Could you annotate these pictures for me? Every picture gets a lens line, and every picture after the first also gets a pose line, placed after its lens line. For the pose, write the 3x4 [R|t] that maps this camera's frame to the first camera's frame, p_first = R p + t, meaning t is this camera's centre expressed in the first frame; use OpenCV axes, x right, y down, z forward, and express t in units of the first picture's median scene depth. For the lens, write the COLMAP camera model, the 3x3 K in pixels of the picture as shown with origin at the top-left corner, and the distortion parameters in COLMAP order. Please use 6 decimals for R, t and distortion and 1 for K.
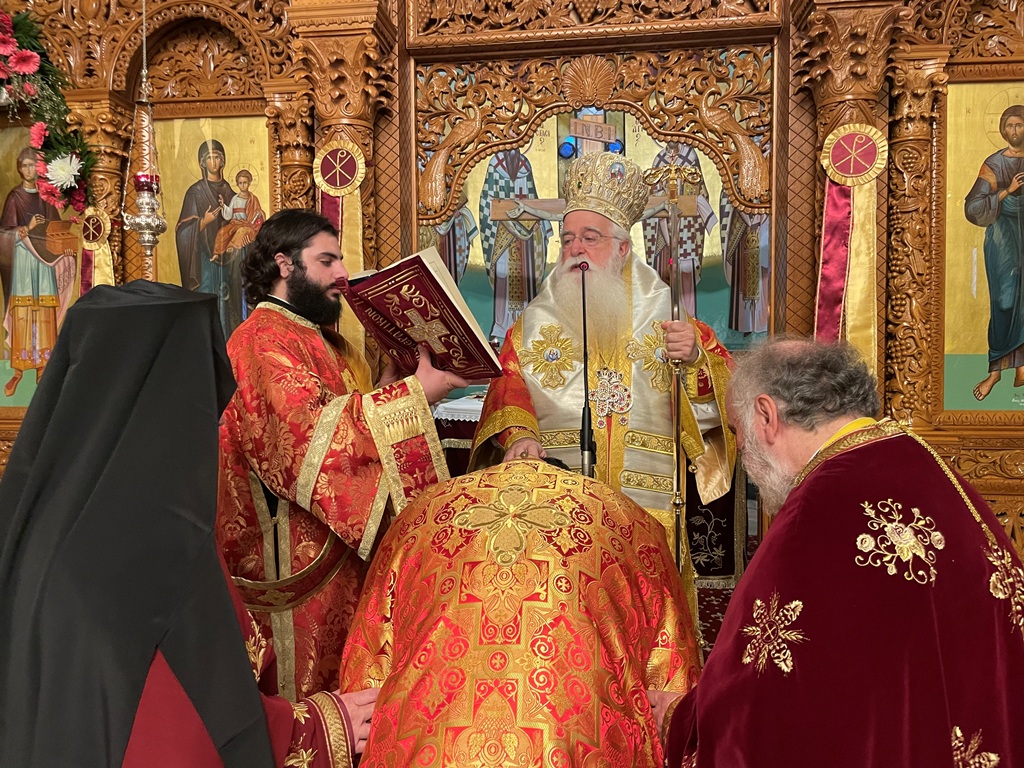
lens RADIAL K [[770.9, 0, 495.3], [0, 770.9, 376.4], [0, 0, 1]] dist [0.078841, -0.106961]
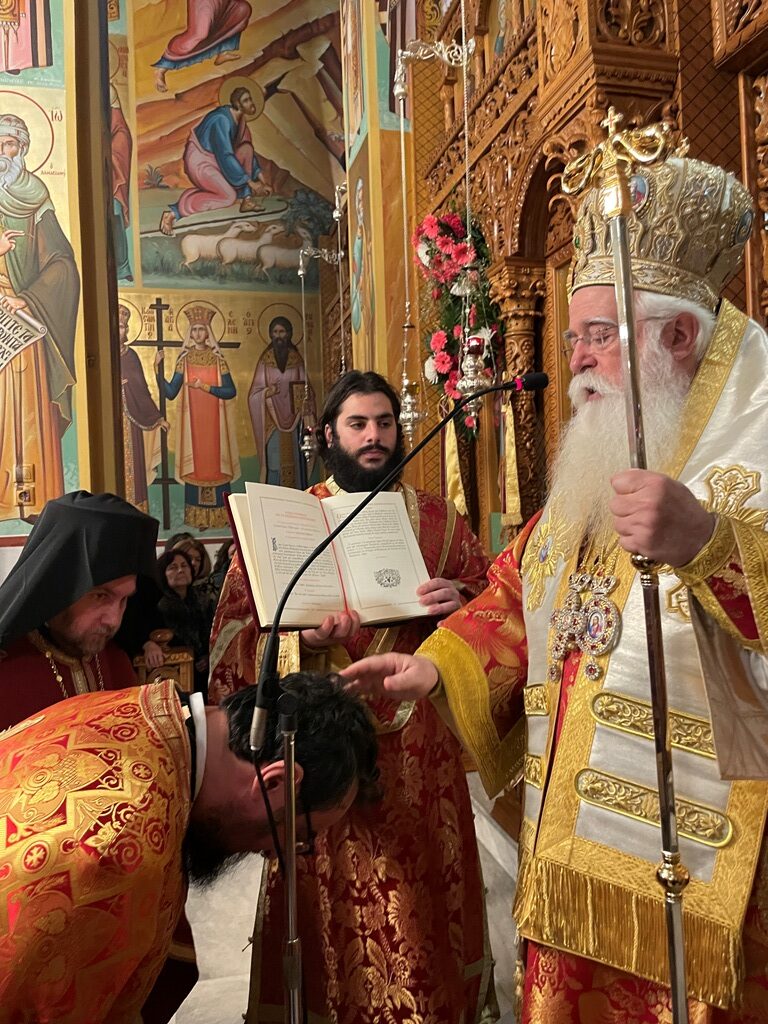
lens RADIAL K [[770.9, 0, 392.8], [0, 770.9, 505.6], [0, 0, 1]] dist [0.078841, -0.106961]
pose [[0.399348, -0.003861, -0.916791, 0.399156], [0.005393, 0.999984, -0.001863, -0.034915], [0.916783, -0.004200, 0.399363, 0.457780]]
